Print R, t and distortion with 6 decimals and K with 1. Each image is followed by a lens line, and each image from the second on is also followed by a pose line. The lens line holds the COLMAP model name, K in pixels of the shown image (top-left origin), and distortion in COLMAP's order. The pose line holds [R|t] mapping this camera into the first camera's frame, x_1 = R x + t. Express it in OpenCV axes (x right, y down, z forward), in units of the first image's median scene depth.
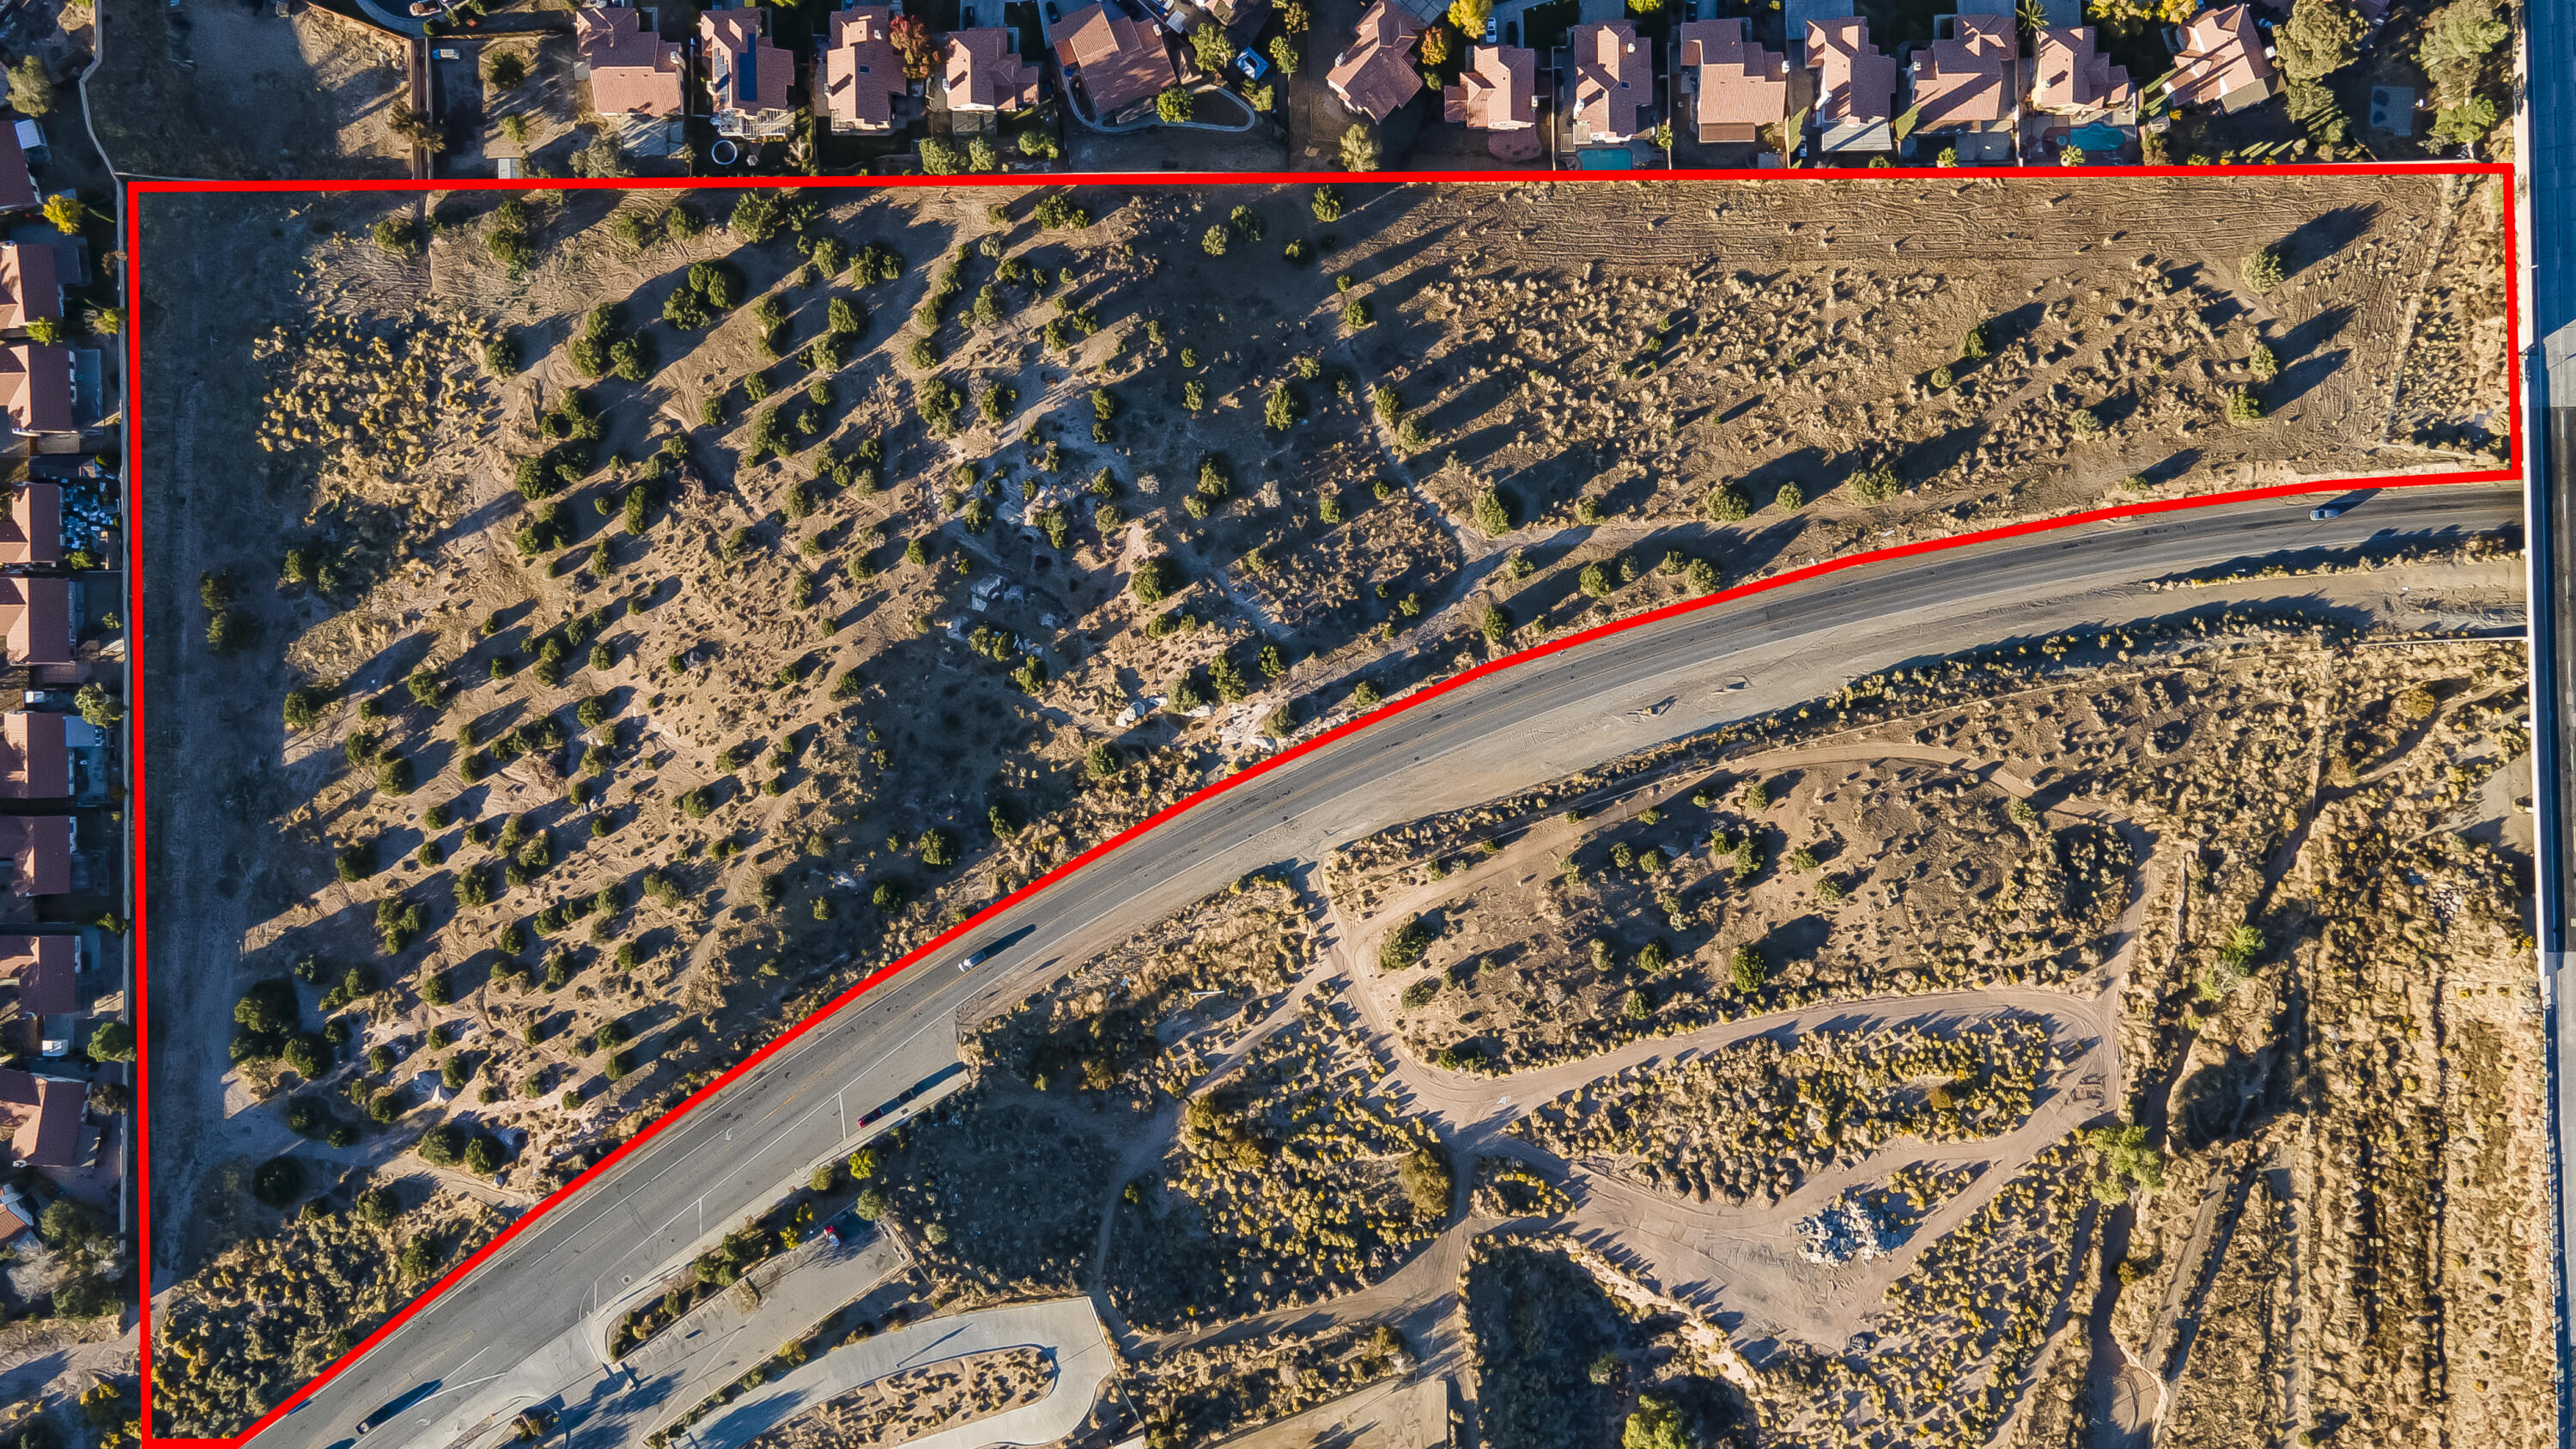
lens RADIAL K [[1876.1, 0, 1281.3], [0, 1876.1, 723.5], [0, 0, 1]] dist [0.040526, 0.003816]
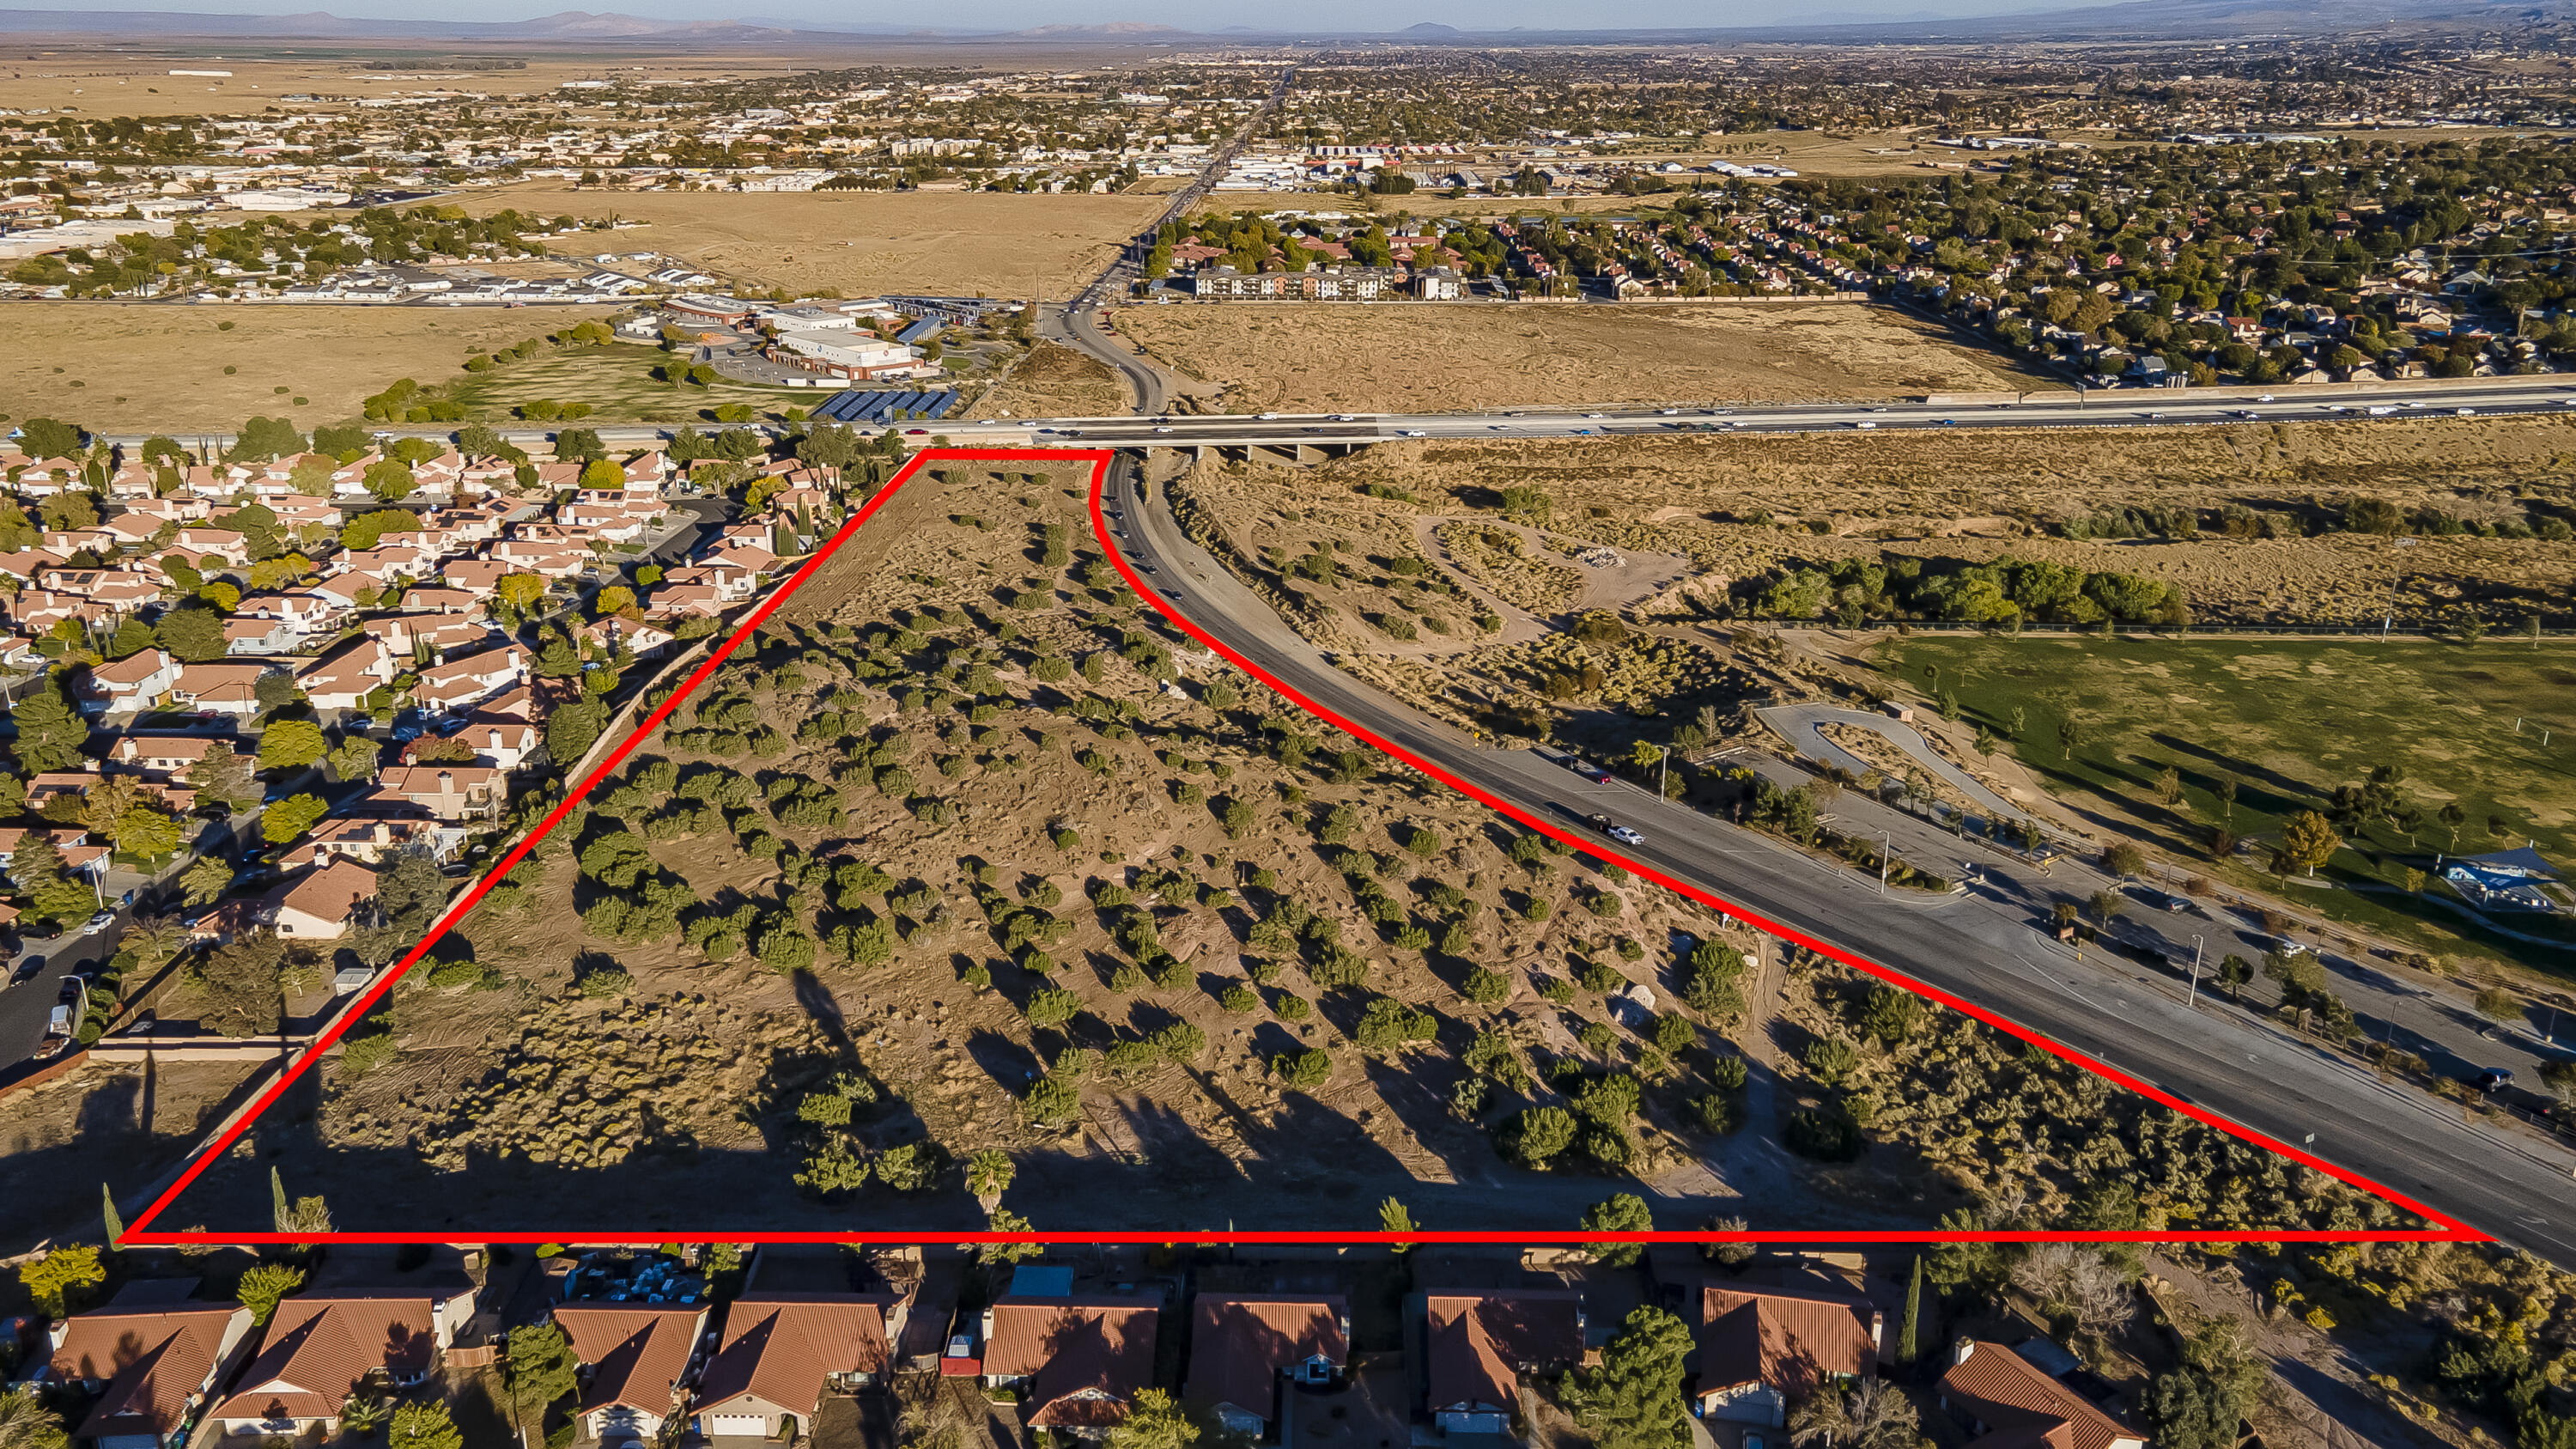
lens RADIAL K [[1909.9, 0, 1277.7], [0, 1909.9, 726.4], [0, 0, 1]] dist [0.040338, -0.000369]
pose [[0.032994, -0.328254, 0.944013, -1.067859], [0.999455, 0.009503, -0.031628, 0.086240], [0.001411, 0.944542, 0.328389, 0.666818]]
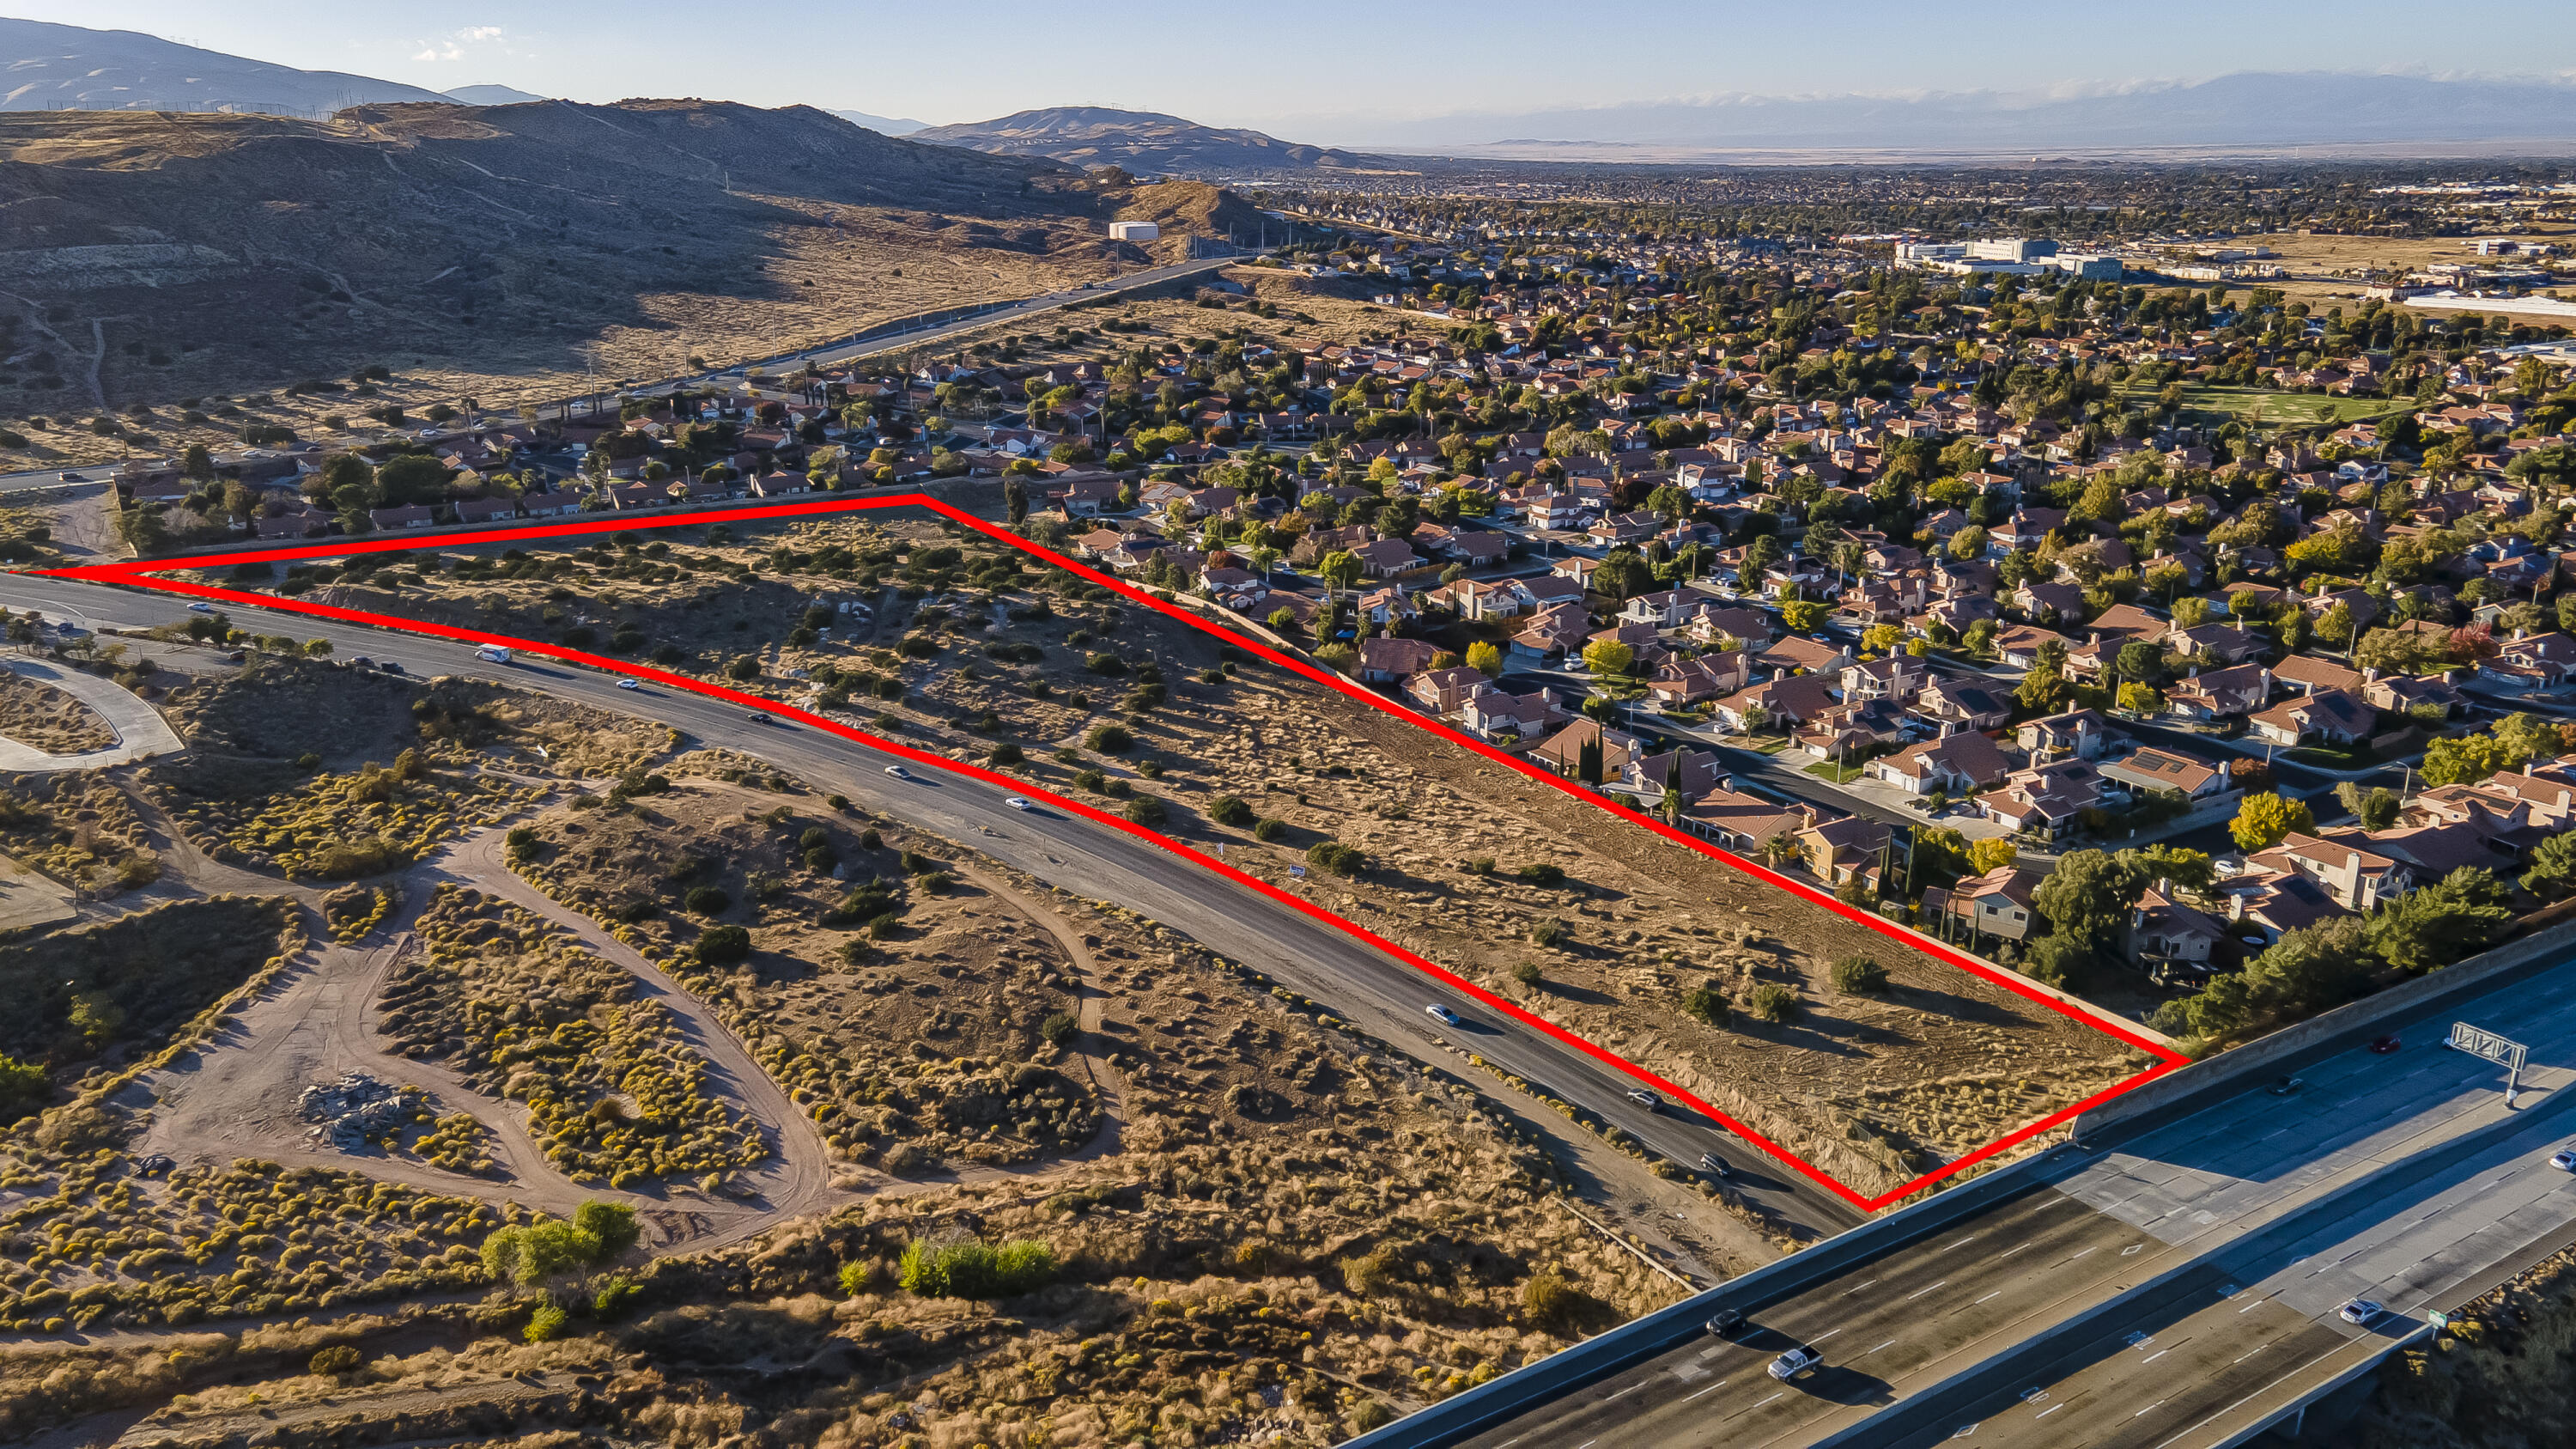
lens RADIAL K [[1876.1, 0, 1281.3], [0, 1876.1, 723.5], [0, 0, 1]] dist [0.040526, 0.003816]
pose [[0.524290, 0.259788, -0.810944, 0.969885], [-0.851539, 0.158677, -0.499703, 0.306083], [-0.001138, 0.952540, 0.304412, 0.683187]]
